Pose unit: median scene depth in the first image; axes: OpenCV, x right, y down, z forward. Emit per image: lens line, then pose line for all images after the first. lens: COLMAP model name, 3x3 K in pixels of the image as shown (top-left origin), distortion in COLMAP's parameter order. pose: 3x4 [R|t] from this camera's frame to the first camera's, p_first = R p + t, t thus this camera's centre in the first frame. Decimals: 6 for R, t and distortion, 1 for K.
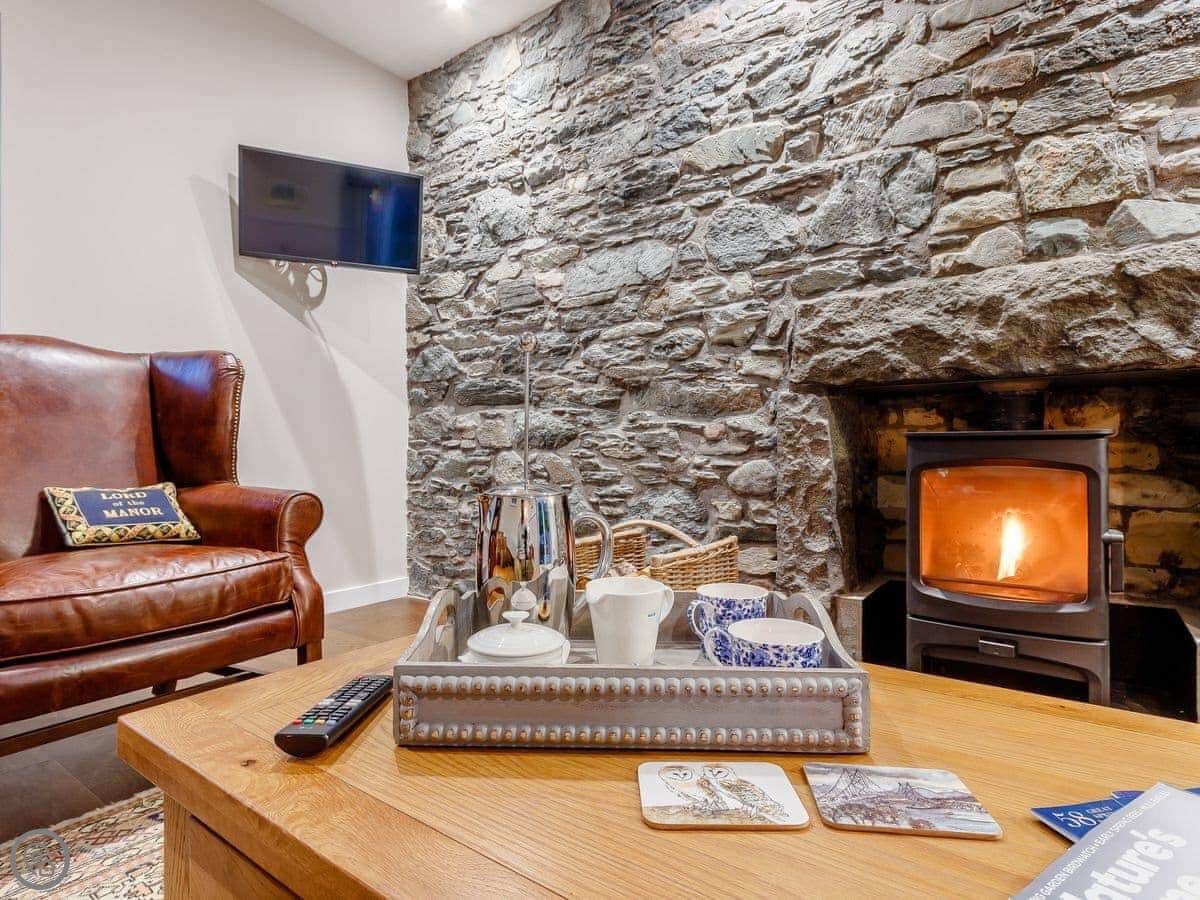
lens RADIAL K [[667.8, 0, 594.4], [0, 667.8, 449.1], [0, 0, 1]] dist [-0.002964, 0.001067]
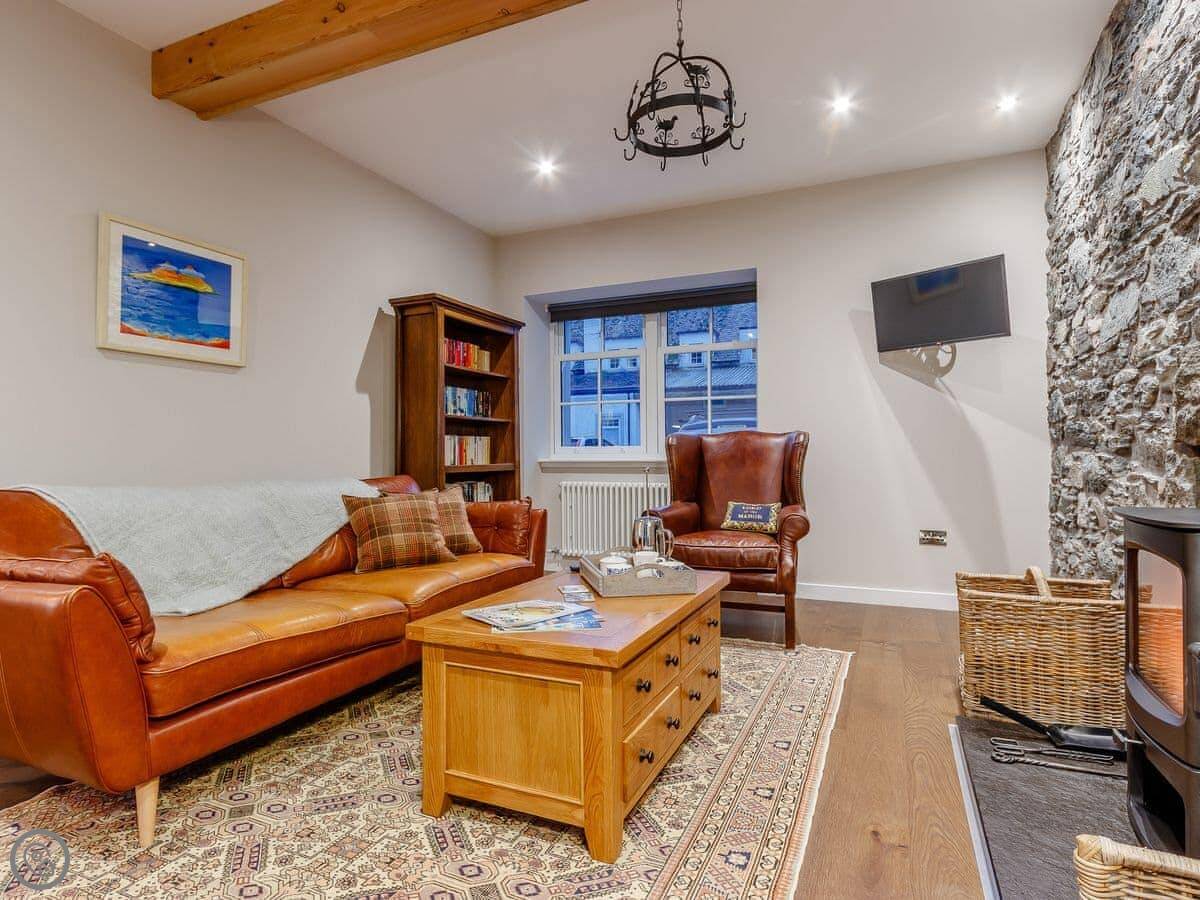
lens RADIAL K [[667.8, 0, 593.6], [0, 667.8, 449.7], [0, 0, 1]] dist [-0.002964, 0.001067]
pose [[0.231034, -0.004505, -0.972935, 0.787755], [0.002195, 0.999989, -0.004109, -0.067994], [0.972943, -0.001186, 0.231042, 0.029470]]
